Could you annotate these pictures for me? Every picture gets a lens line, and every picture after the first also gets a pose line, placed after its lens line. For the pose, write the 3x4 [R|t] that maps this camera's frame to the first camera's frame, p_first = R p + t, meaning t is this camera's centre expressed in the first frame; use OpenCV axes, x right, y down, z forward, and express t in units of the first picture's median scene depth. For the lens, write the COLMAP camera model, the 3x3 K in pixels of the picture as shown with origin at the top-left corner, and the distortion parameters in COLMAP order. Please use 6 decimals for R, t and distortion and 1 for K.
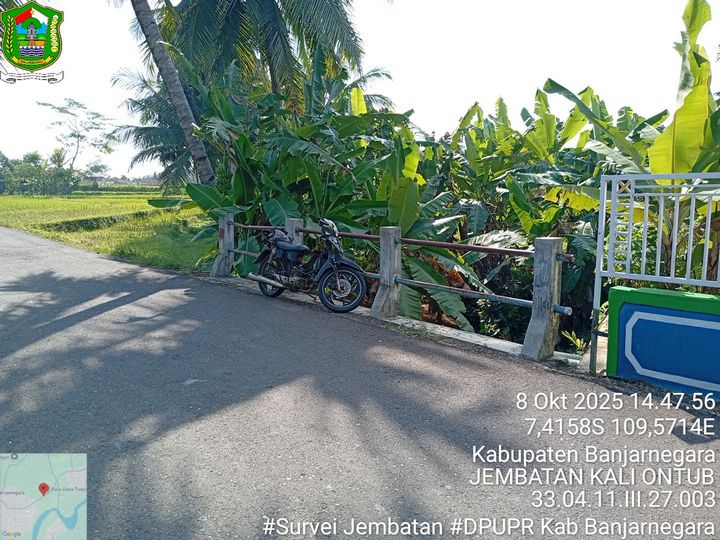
lens RADIAL K [[546.0, 0, 360.0], [0, 546.0, 270.0], [0, 0, 1]] dist [0.105162, -0.208390]
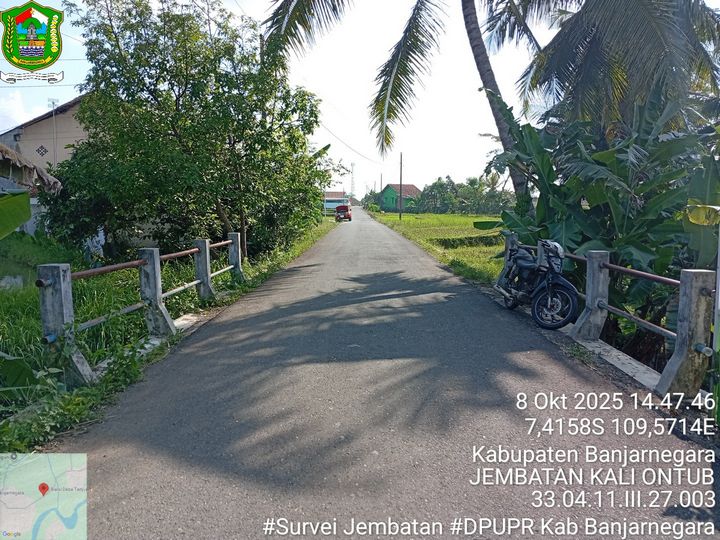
lens RADIAL K [[546.0, 0, 360.0], [0, 546.0, 270.0], [0, 0, 1]] dist [0.105162, -0.208390]
pose [[0.735721, 0.080638, -0.672468, 0.406065], [-0.104468, 0.994516, 0.004961, -0.002978], [0.669180, 0.066602, 0.740110, -0.044689]]
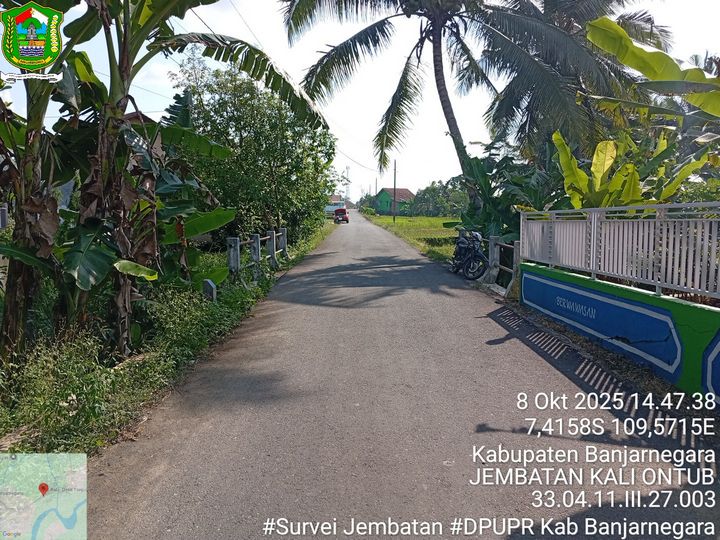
lens RADIAL K [[546.0, 0, 360.0], [0, 546.0, 270.0], [0, 0, 1]] dist [0.105162, -0.208390]
pose [[0.742331, 0.080410, -0.665191, 0.955476], [-0.108778, 0.994065, -0.001228, 0.087799], [0.661145, 0.073270, 0.746672, -0.703522]]
